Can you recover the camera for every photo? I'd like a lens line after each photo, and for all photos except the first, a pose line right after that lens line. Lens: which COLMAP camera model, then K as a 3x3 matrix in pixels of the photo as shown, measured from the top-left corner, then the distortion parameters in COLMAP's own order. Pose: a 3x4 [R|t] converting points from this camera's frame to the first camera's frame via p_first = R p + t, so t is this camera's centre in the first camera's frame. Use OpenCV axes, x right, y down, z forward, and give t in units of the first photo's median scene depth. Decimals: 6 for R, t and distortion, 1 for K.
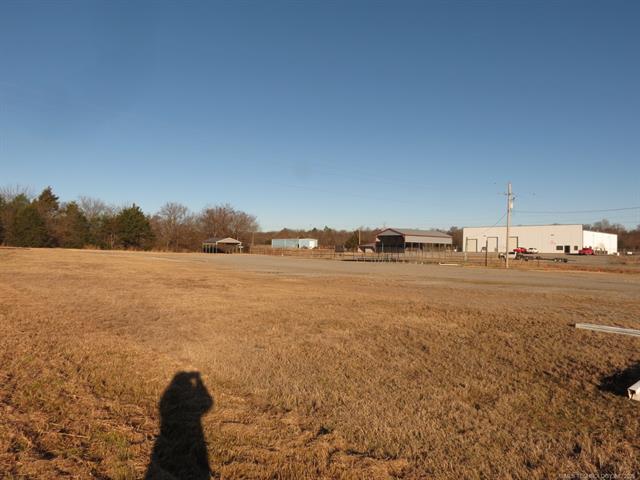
lens RADIAL K [[456.2, 0, 322.8], [0, 456.2, 243.9], [0, 0, 1]] dist [-0.029984, 0.014581]
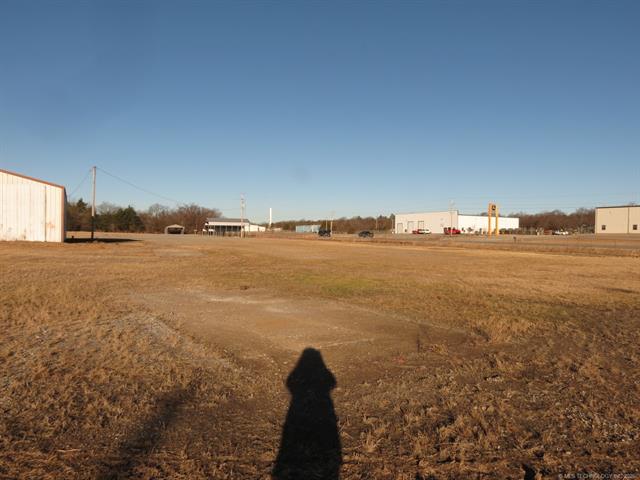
lens RADIAL K [[456.2, 0, 324.1], [0, 456.2, 254.6], [0, 0, 1]] dist [-0.029984, 0.014581]
pose [[0.963911, 0.004321, -0.266188, 0.727656], [0.009234, 0.998724, 0.049650, 0.018130], [0.266063, -0.050316, 0.962642, -0.443052]]
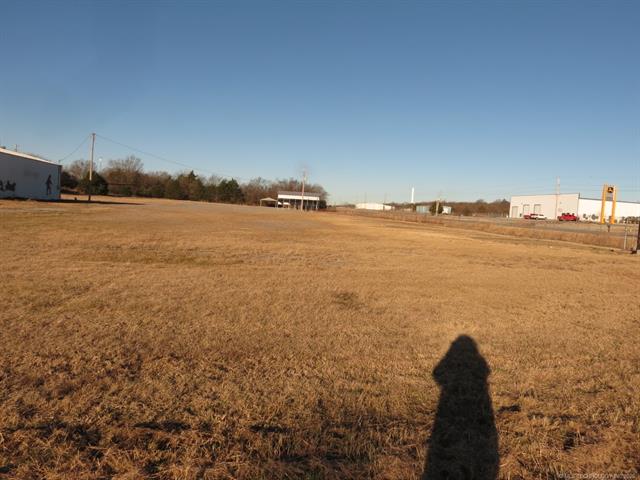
lens RADIAL K [[456.2, 0, 319.5], [0, 456.2, 265.7], [0, 0, 1]] dist [-0.029984, 0.014581]
pose [[0.822391, 0.097838, -0.560447, 0.897505], [-0.035904, 0.992064, 0.120501, 0.026447], [0.567788, -0.078976, 0.819377, -0.301646]]
